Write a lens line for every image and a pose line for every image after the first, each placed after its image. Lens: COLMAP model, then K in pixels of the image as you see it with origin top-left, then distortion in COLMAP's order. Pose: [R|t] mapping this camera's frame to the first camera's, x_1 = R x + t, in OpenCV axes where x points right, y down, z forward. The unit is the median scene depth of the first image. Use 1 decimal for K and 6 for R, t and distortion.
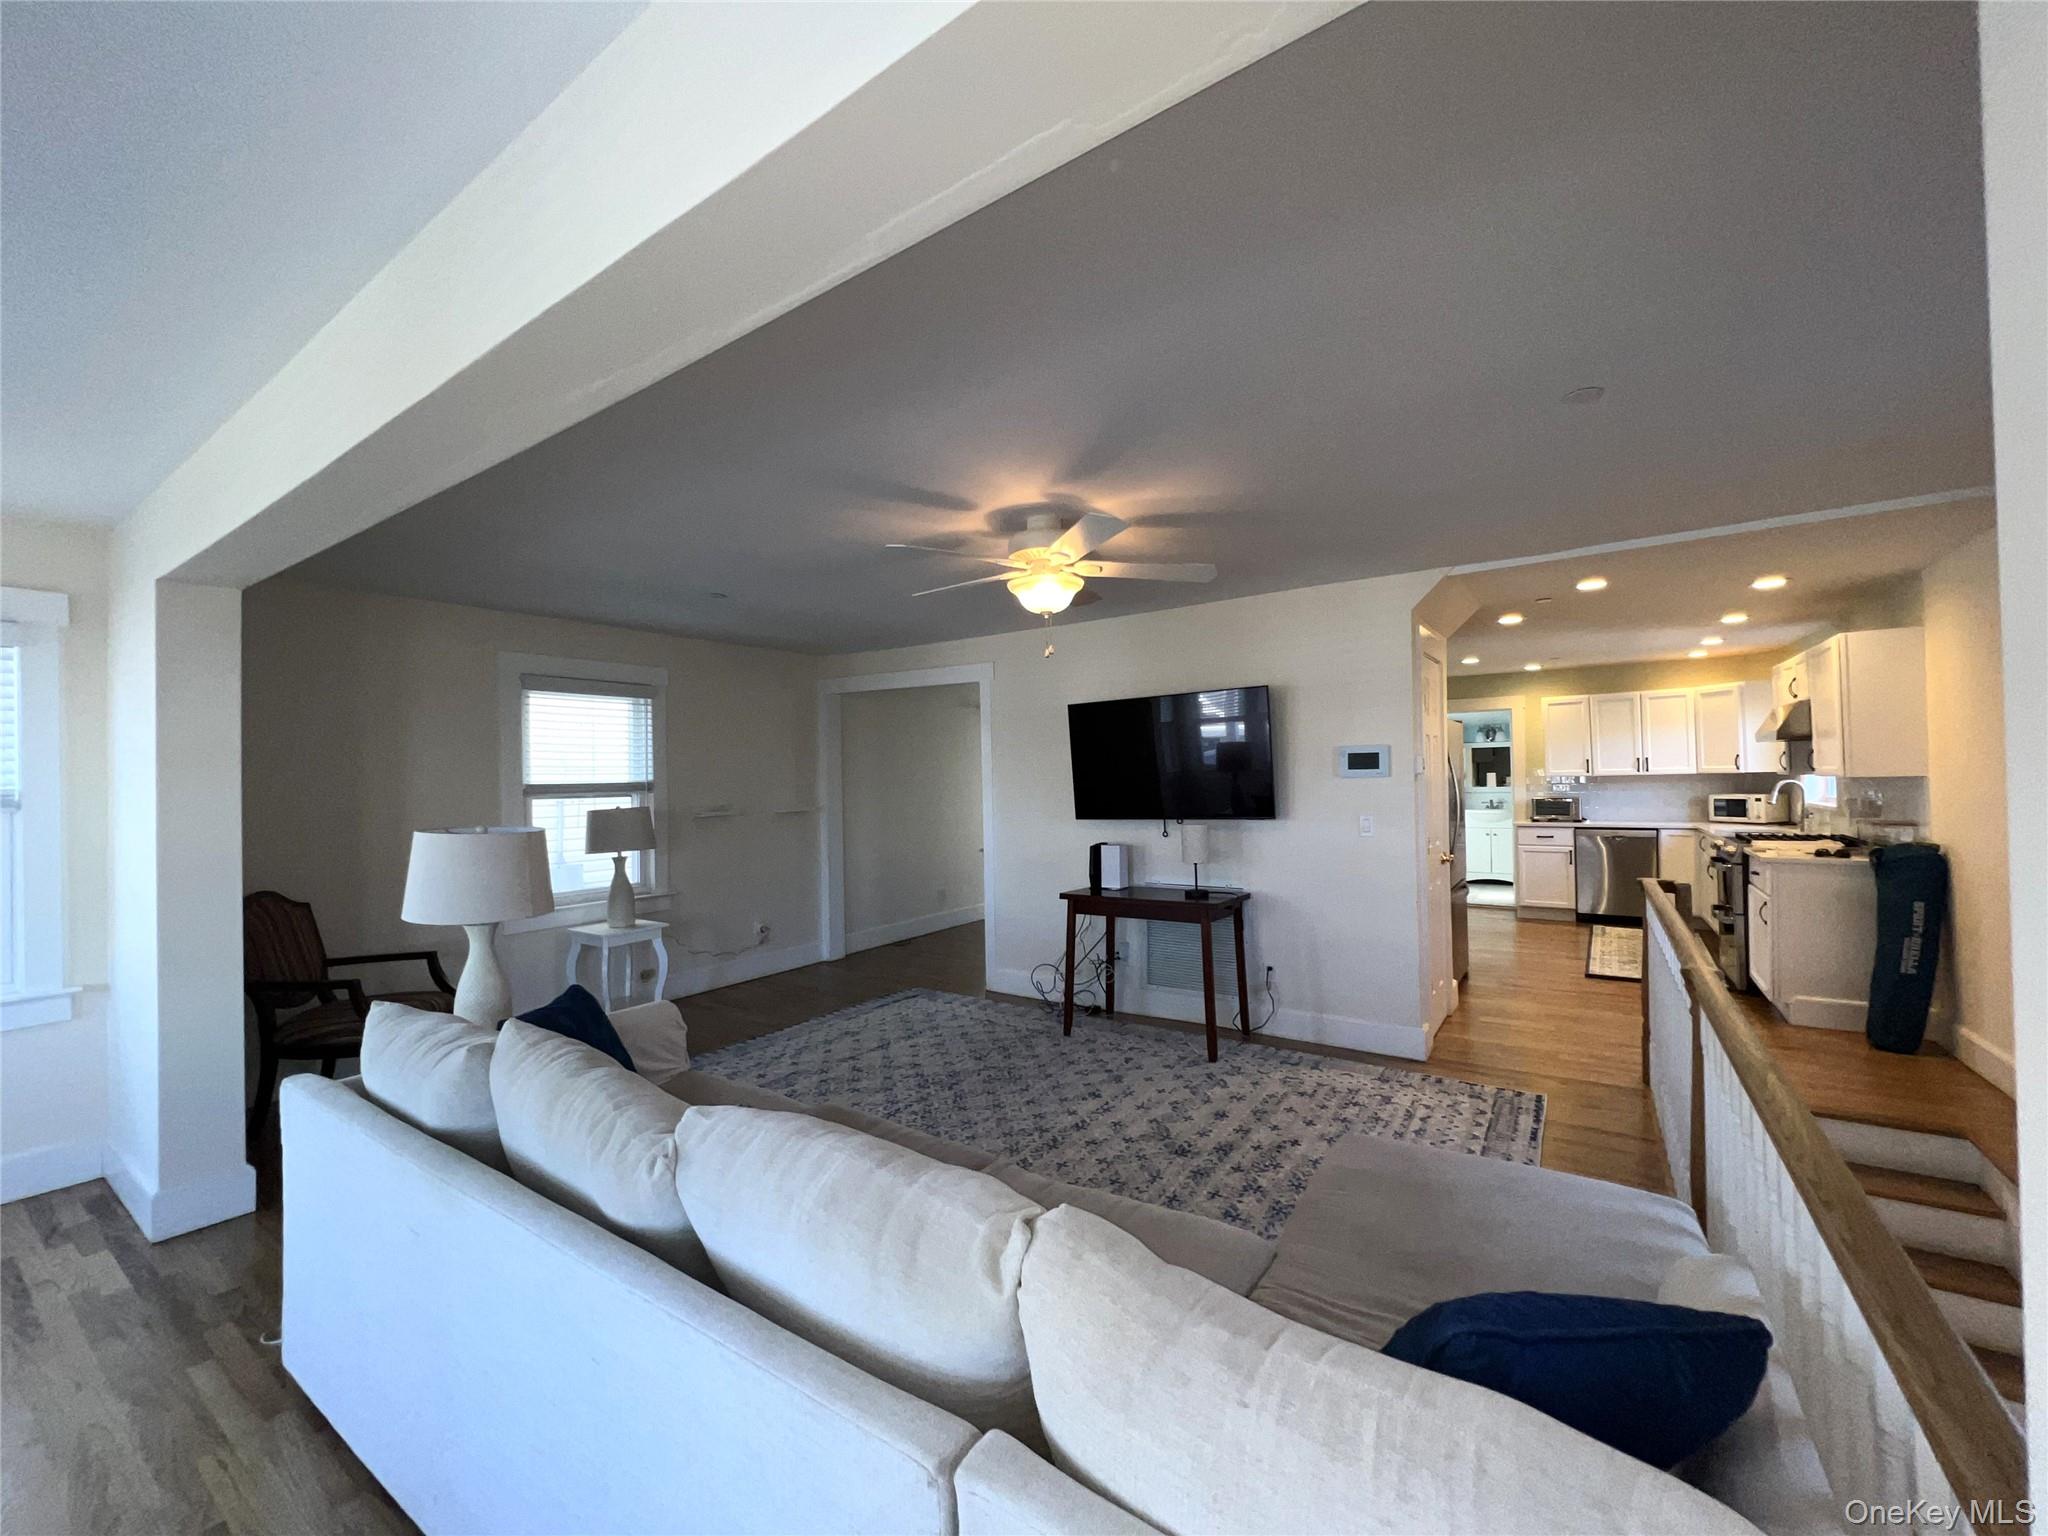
lens RADIAL K [[820.1, 0, 1024.0], [0, 820.1, 768.0], [0, 0, 1]] dist [-0.000624, -0.000064]
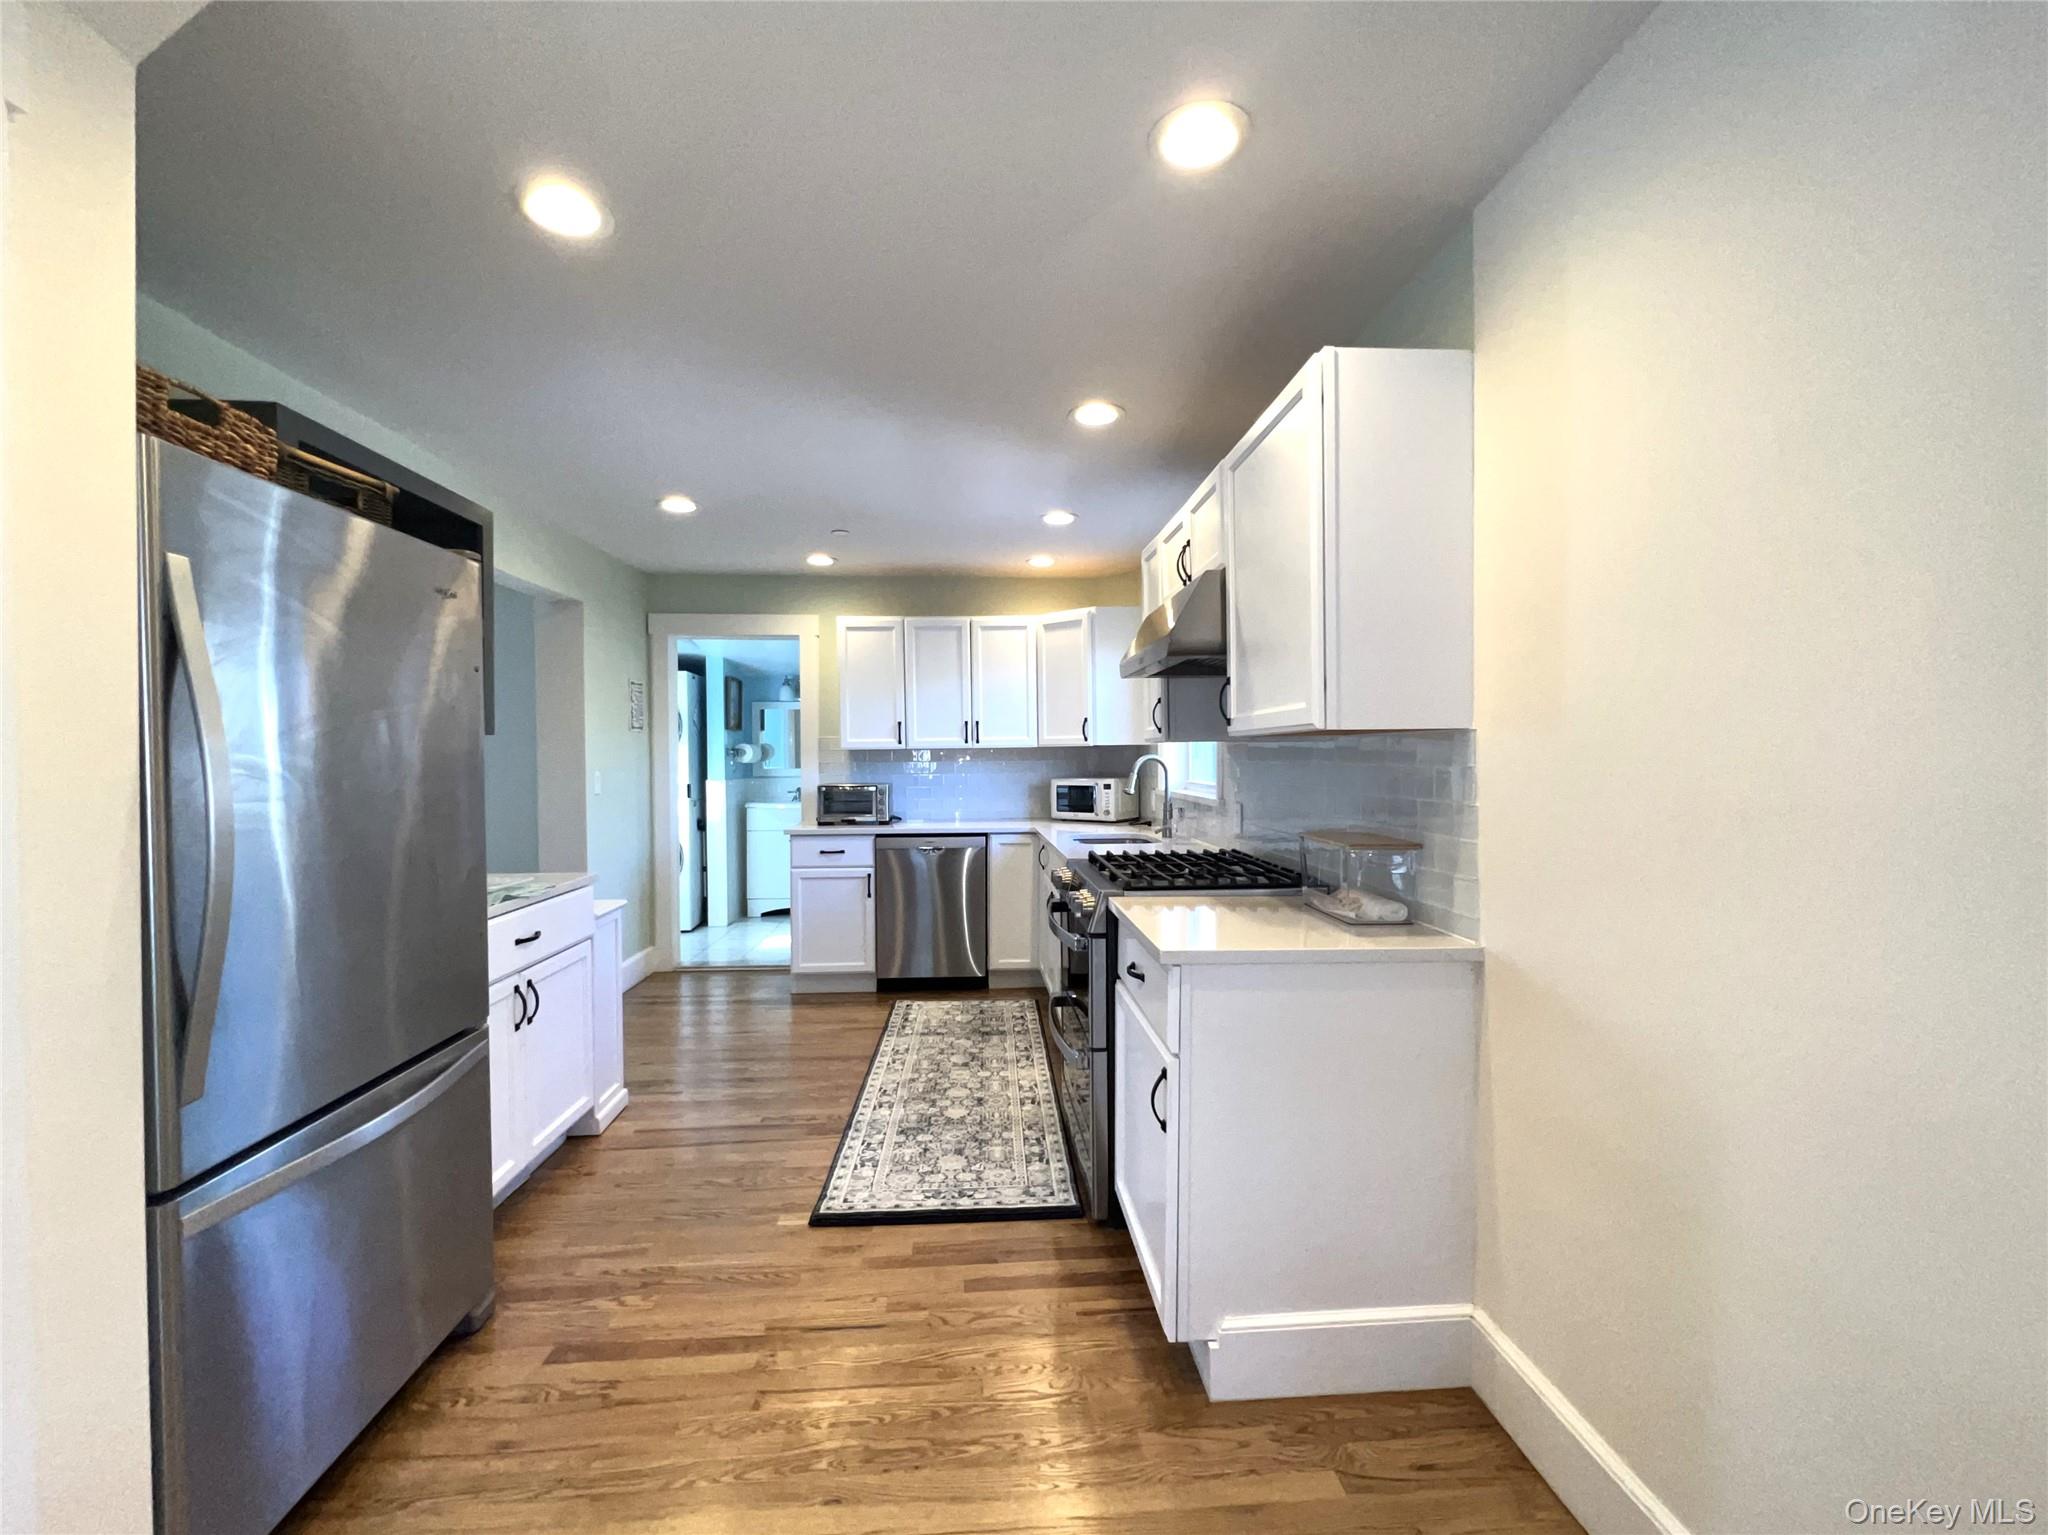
lens RADIAL K [[861.0, 0, 1024.0], [0, 861.0, 767.5], [0, 0, 1]] dist [-0.001047, 0.000009]
pose [[0.787681, 0.004741, 0.616065, 0.403085], [-0.015548, 0.999805, 0.012185, 0.015462], [-0.615887, -0.019176, 0.787601, 0.481763]]
